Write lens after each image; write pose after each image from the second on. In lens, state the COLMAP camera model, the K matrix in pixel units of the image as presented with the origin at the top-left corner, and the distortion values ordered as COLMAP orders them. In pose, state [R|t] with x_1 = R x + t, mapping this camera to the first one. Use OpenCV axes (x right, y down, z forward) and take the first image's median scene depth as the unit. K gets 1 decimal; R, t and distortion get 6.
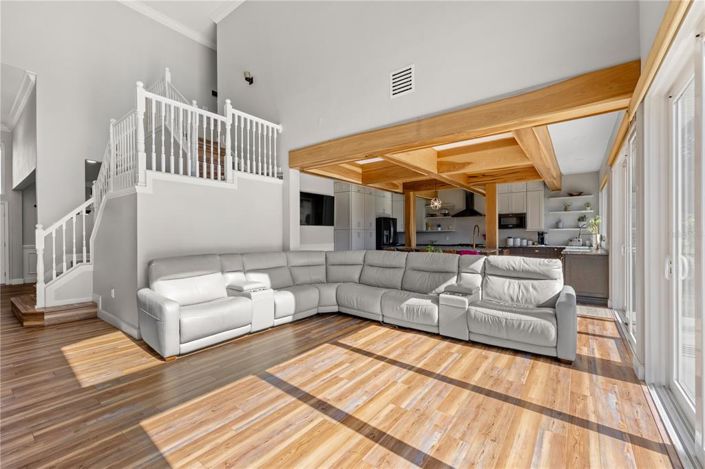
lens RADIAL K [[302.9, 0, 352.5], [0, 302.9, 234.5], [0, 0, 1]] dist [0.002026, 0.000075]
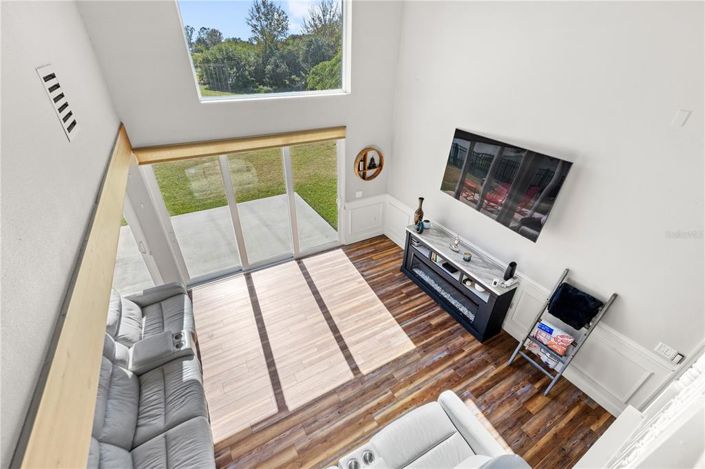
lens RADIAL K [[302.9, 0, 352.5], [0, 302.9, 234.5], [0, 0, 1]] dist [0.002026, 0.000075]
pose [[-0.930904, -0.206616, 0.301210, -0.473598], [-0.018285, 0.849964, 0.526523, -0.702831], [-0.364806, 0.484635, -0.795013, 1.559151]]
